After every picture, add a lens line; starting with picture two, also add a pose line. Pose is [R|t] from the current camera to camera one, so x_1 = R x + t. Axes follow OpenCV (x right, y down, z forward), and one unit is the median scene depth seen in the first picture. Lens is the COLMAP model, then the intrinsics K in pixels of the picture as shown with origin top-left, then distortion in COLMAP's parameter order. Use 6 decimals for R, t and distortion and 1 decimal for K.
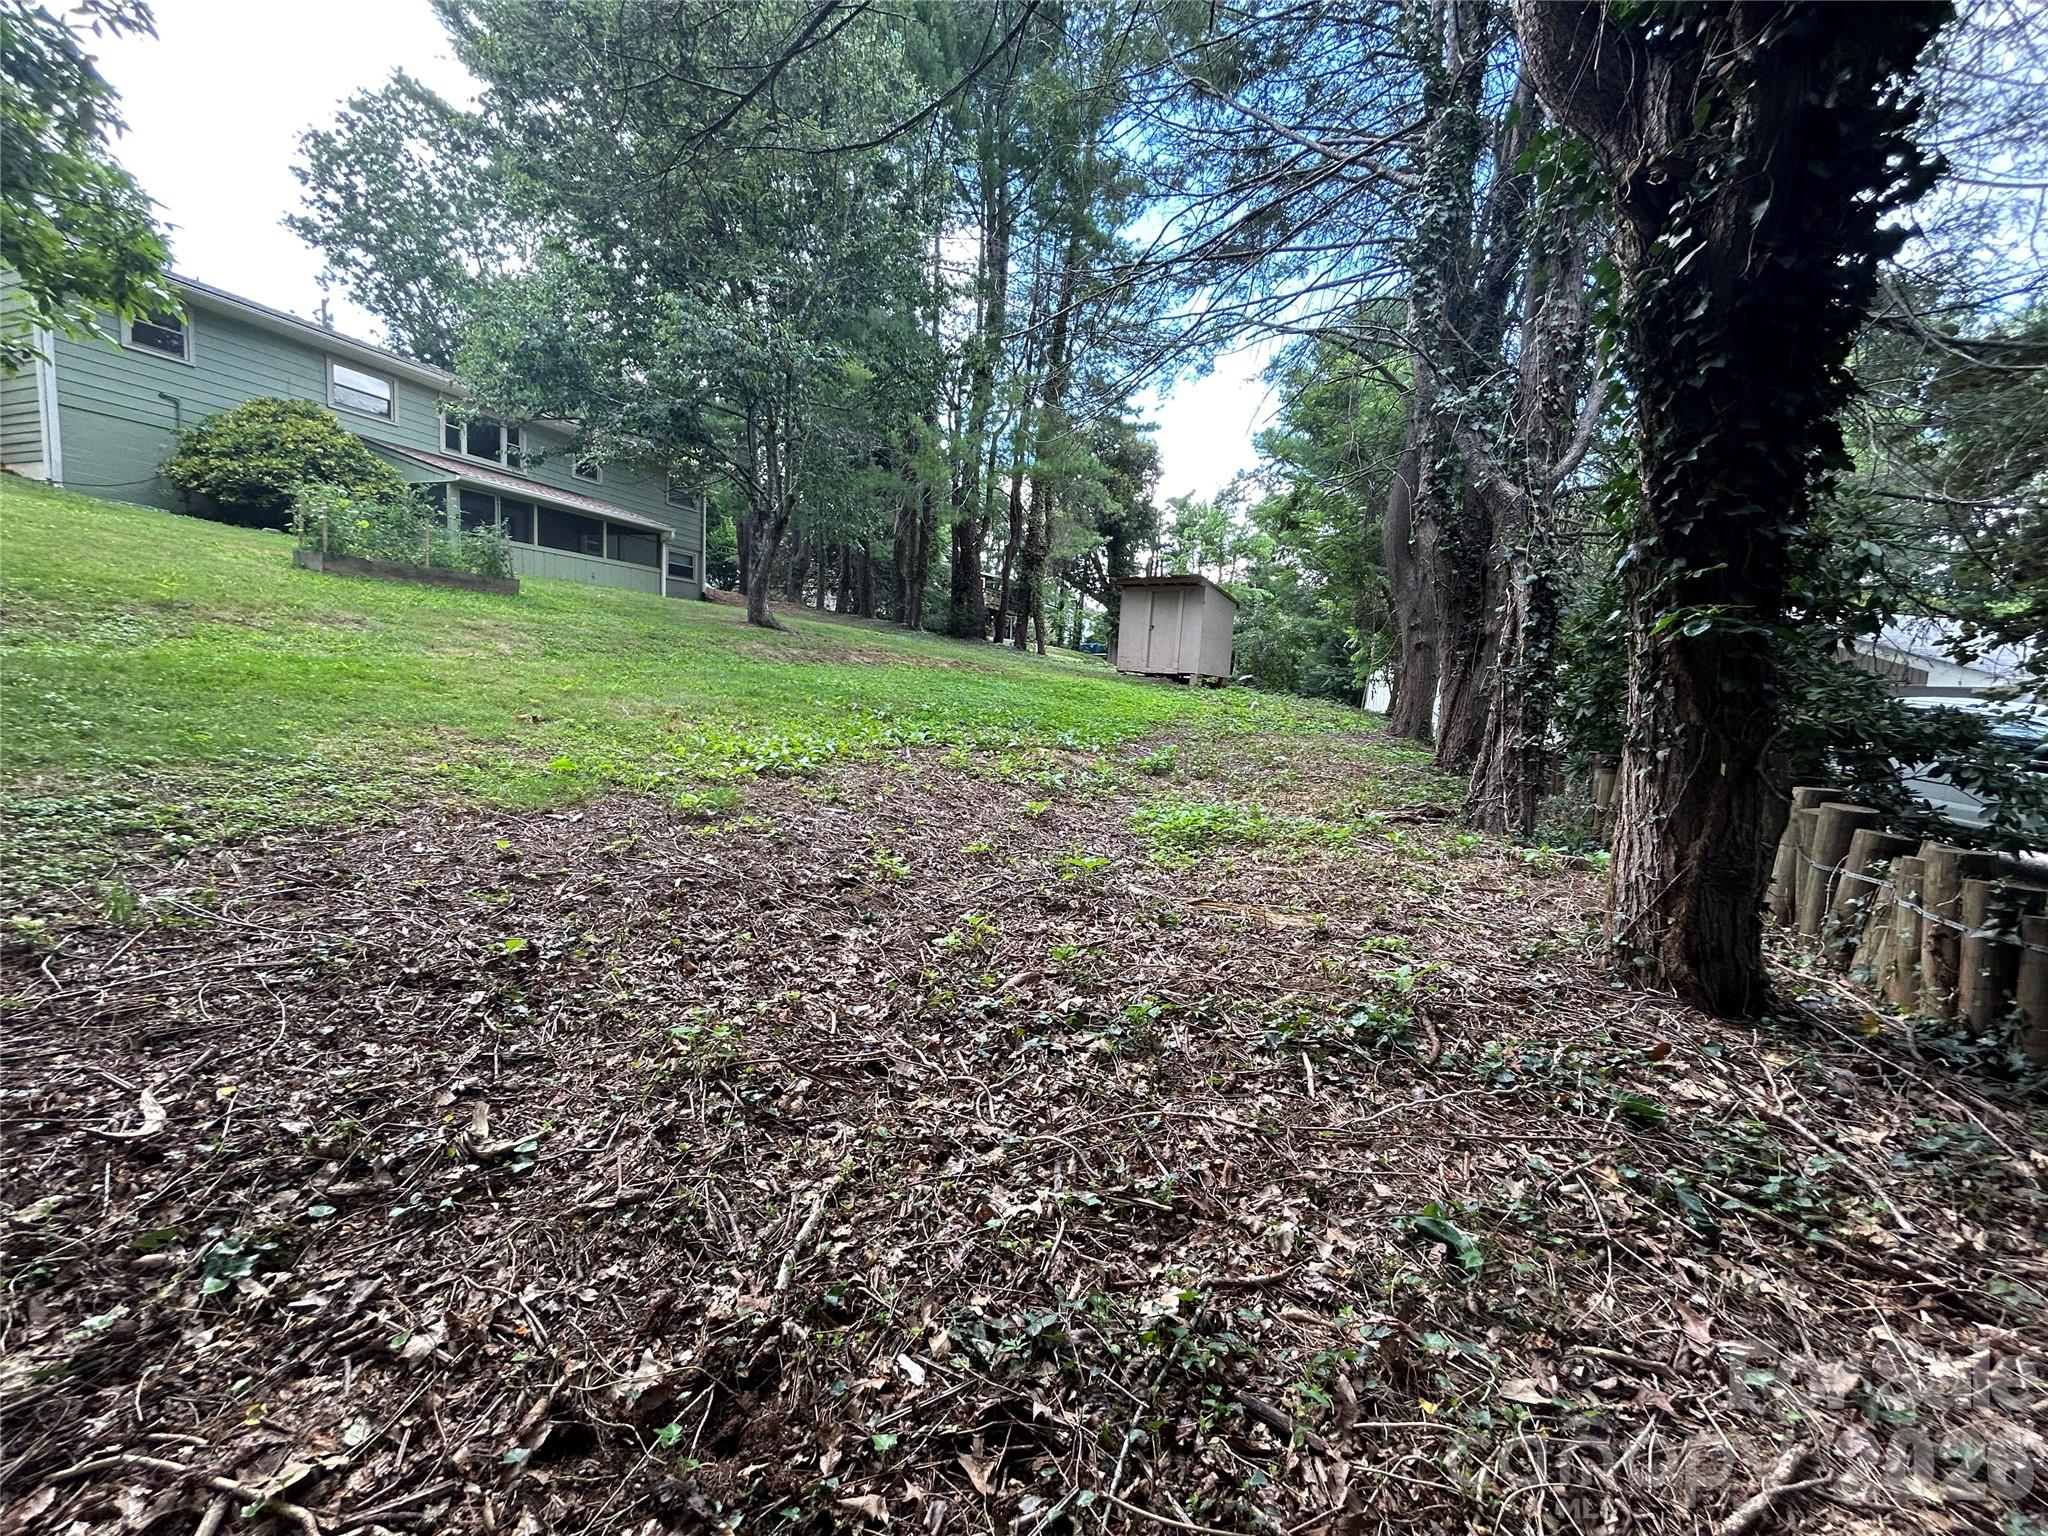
lens RADIAL K [[831.4, 0, 1017.3], [0, 831.4, 769.4], [0, 0, 1]] dist [0.003012, 0.001103]
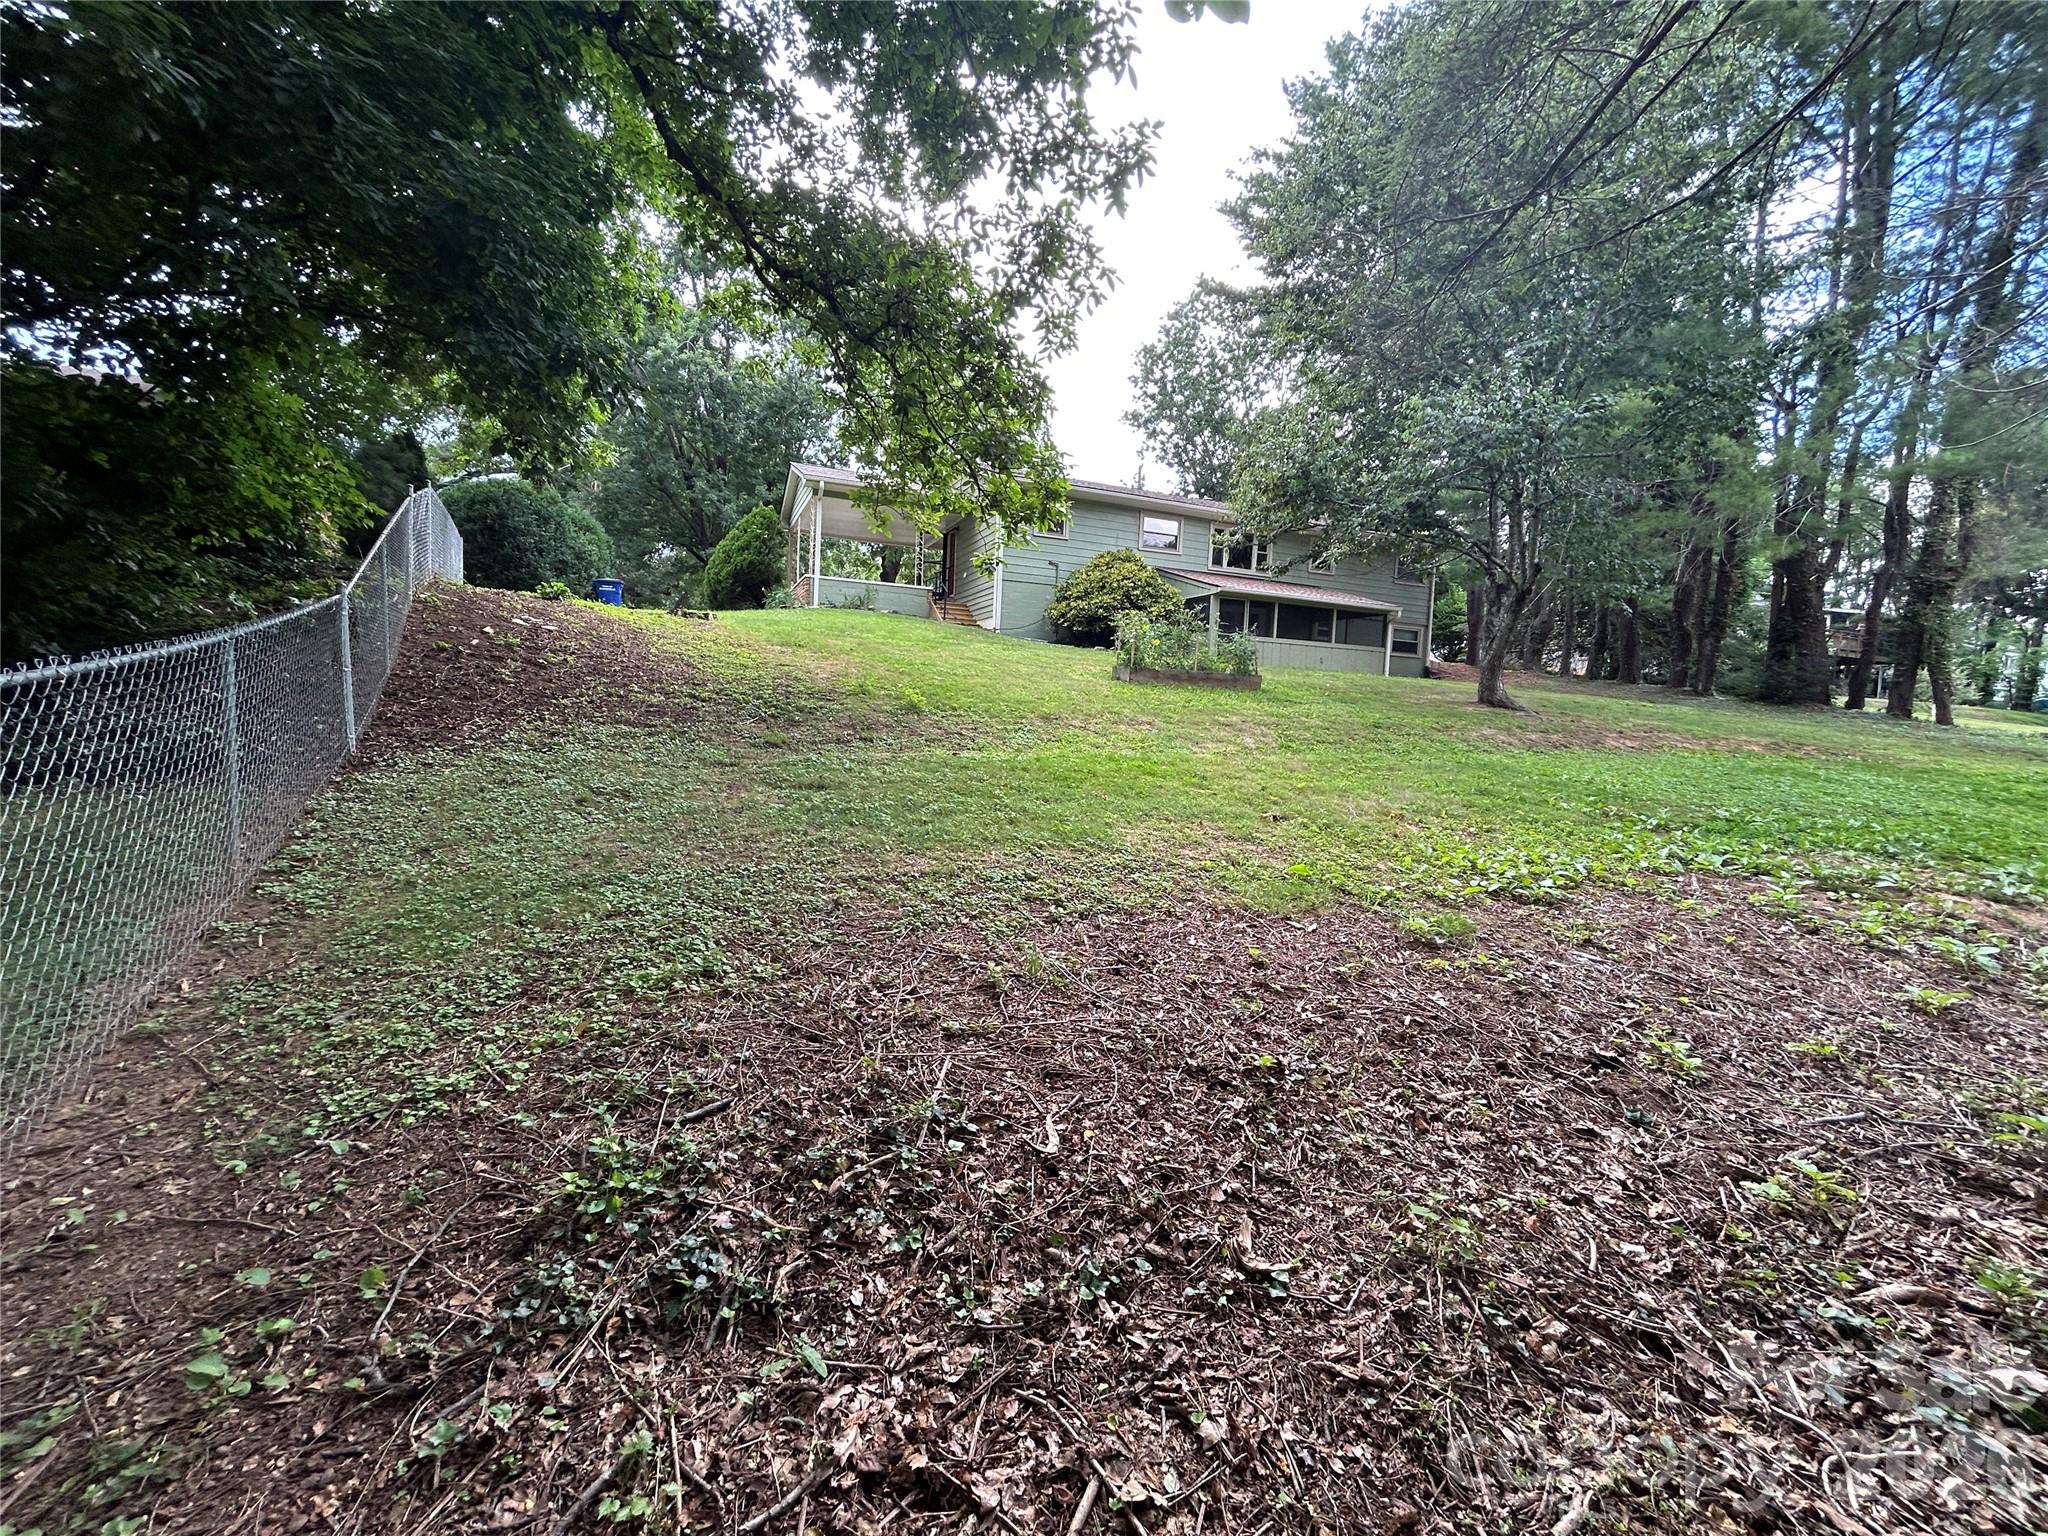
lens RADIAL K [[829.8, 0, 1017.3], [0, 829.8, 767.4], [0, 0, 1]] dist [0.003167, 0.000305]
pose [[0.691686, 0.023996, -0.721799, -0.017018], [-0.079358, 0.995921, -0.042938, -0.100026], [0.717825, 0.086980, 0.690769, -0.069512]]
